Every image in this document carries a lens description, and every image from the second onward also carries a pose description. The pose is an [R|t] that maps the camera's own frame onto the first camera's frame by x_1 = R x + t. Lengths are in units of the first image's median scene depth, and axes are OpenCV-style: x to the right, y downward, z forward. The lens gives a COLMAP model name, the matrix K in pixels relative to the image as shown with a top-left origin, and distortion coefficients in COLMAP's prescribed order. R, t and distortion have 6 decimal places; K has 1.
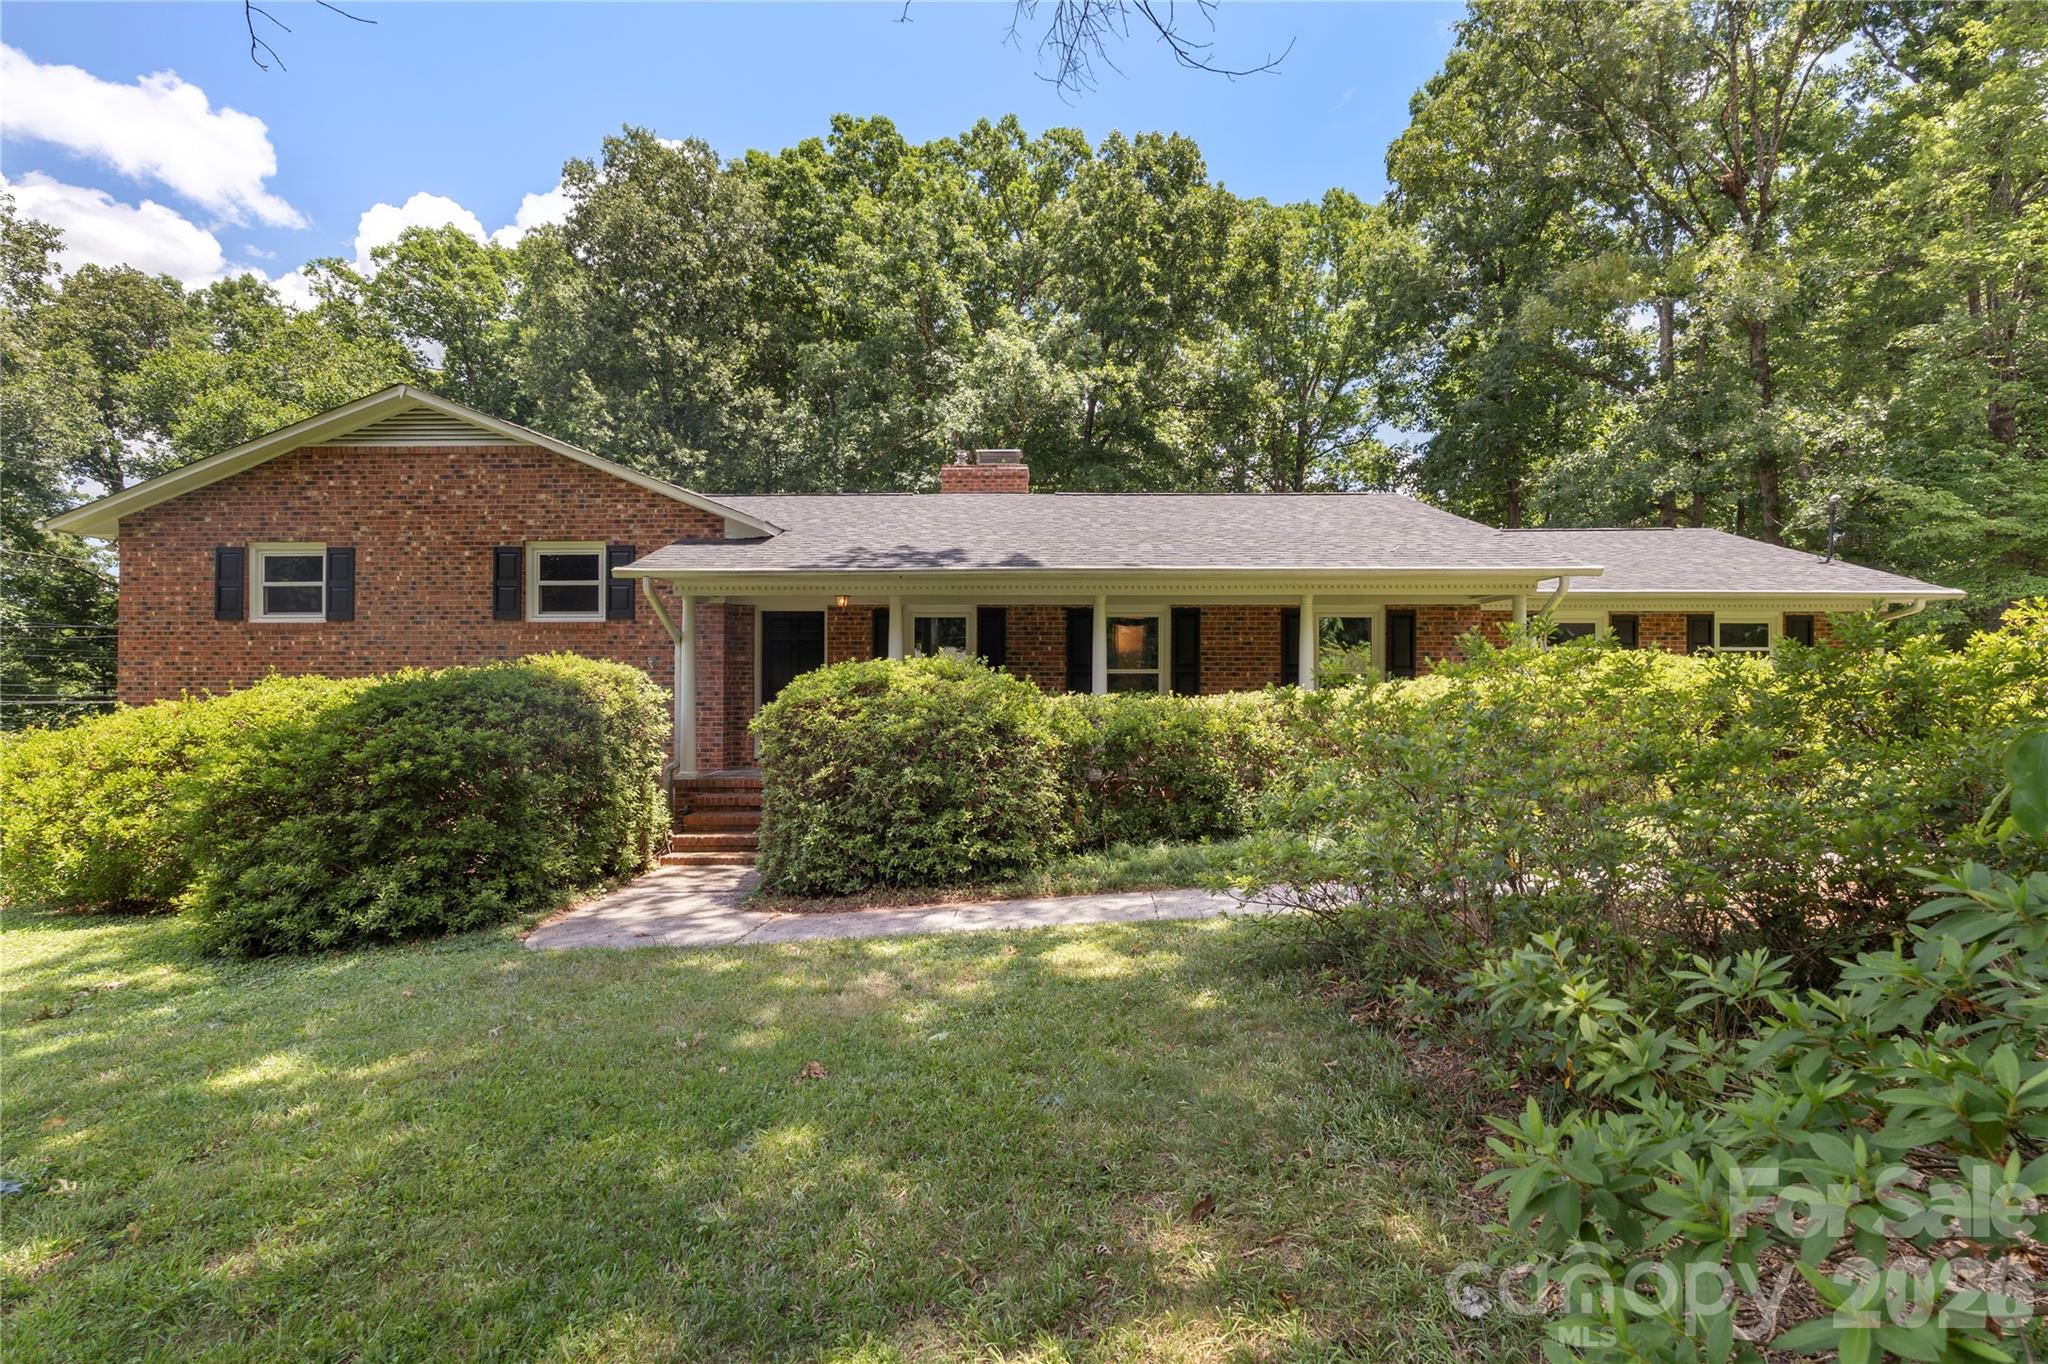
lens RADIAL K [[879.9, 0, 1023.9], [0, 879.9, 686.2], [0, 0, 1]] dist [-0.012331, 0.001315]
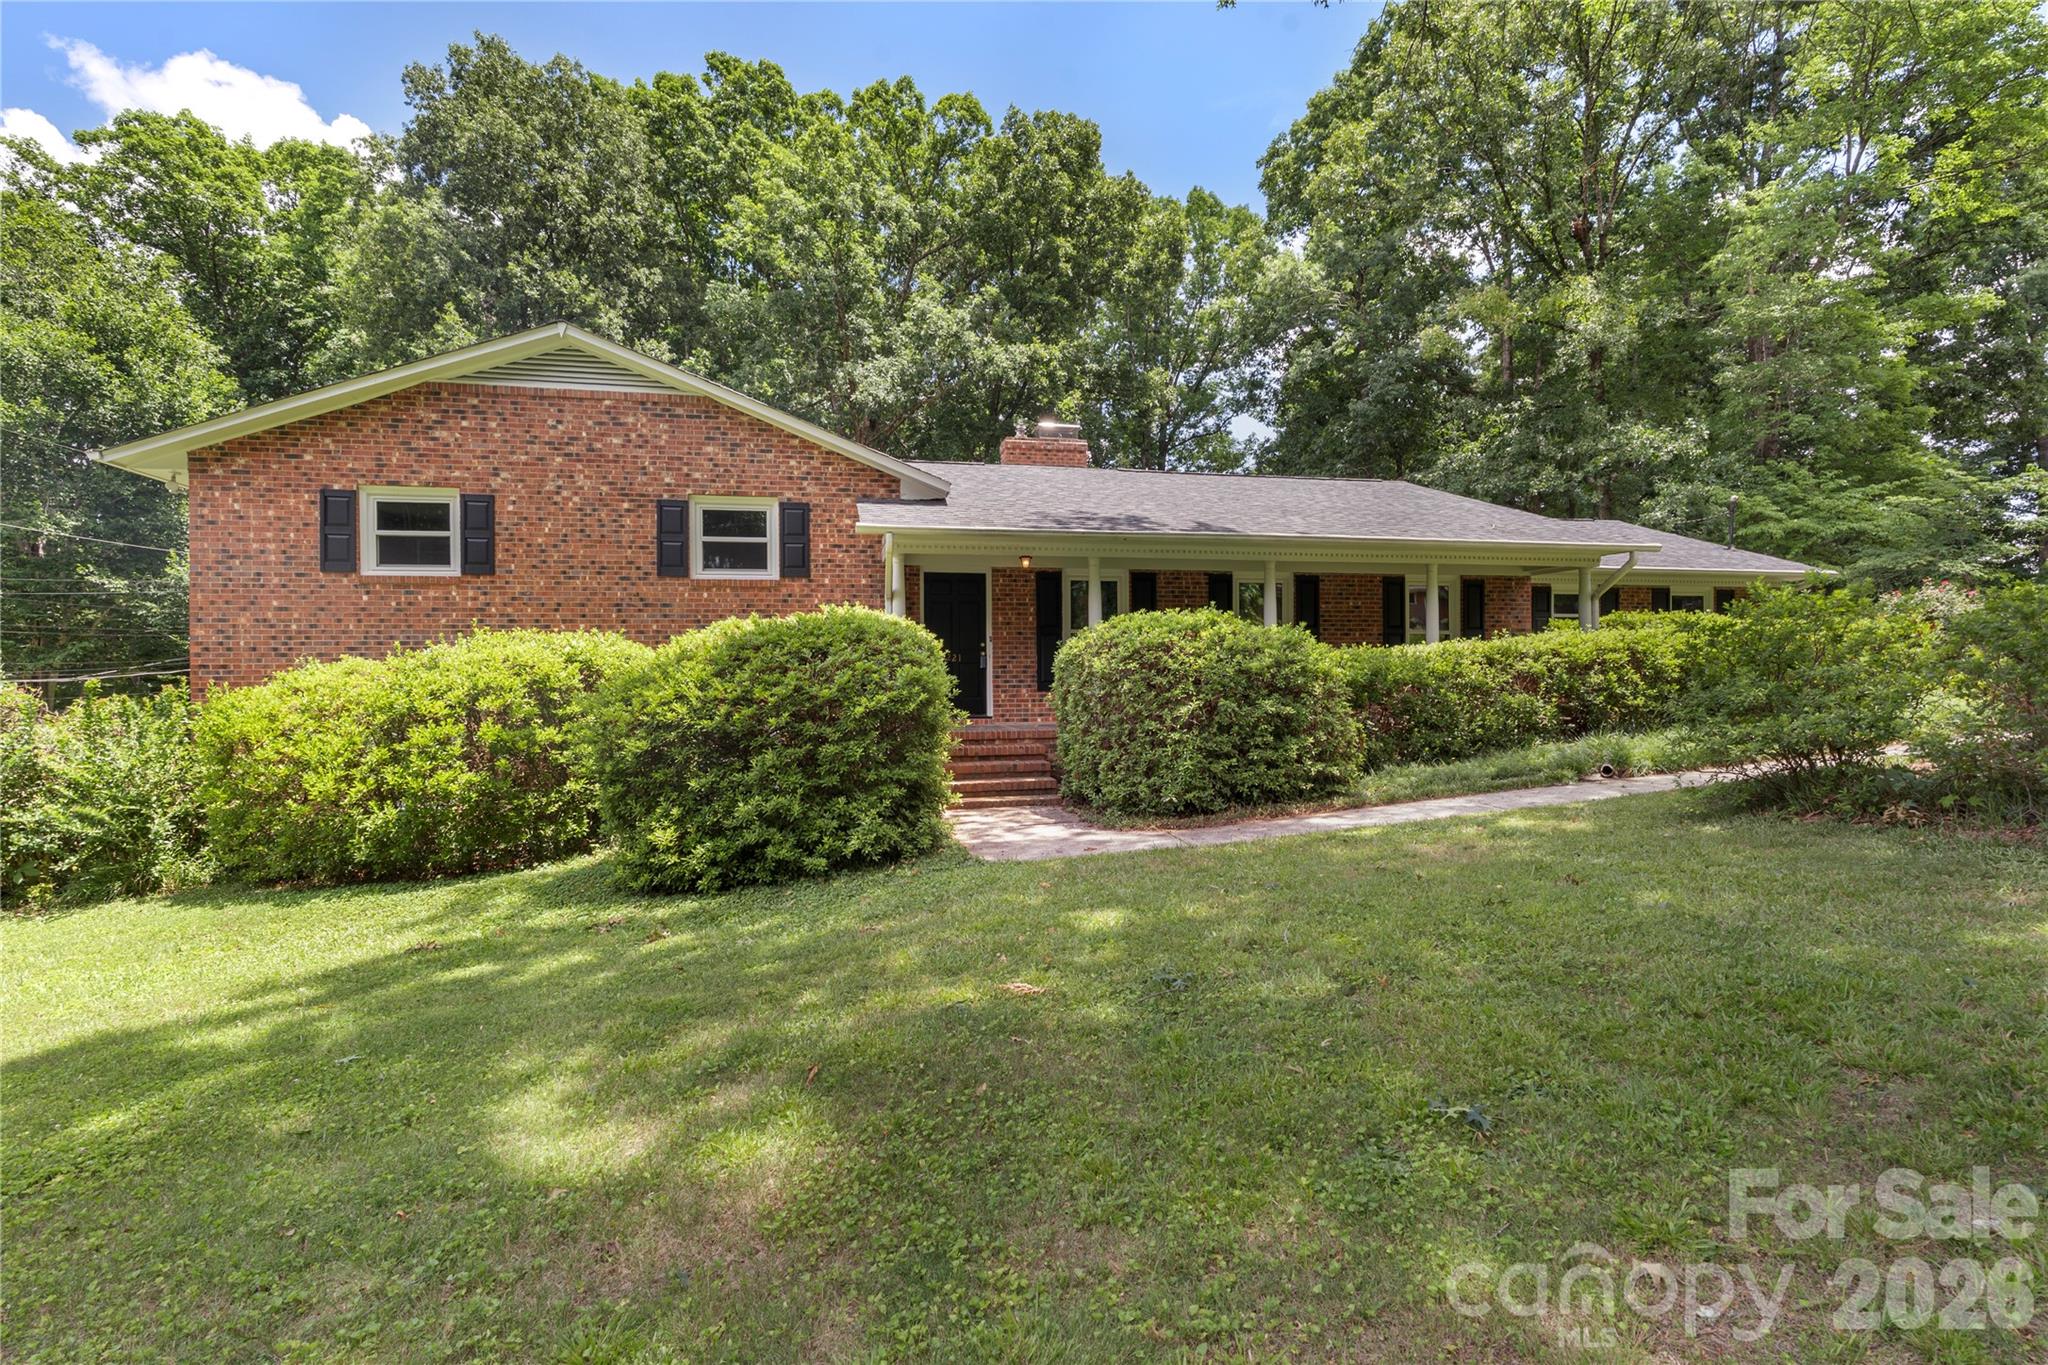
lens RADIAL K [[929.9, 0, 1023.4], [0, 929.9, 672.4], [0, 0, 1]] dist [-0.016006, -0.000736]
pose [[0.973122, -0.008303, 0.230141, -0.448001], [0.008885, 0.999959, -0.001493, 0.034256], [-0.230119, 0.003498, 0.973156, -0.074053]]
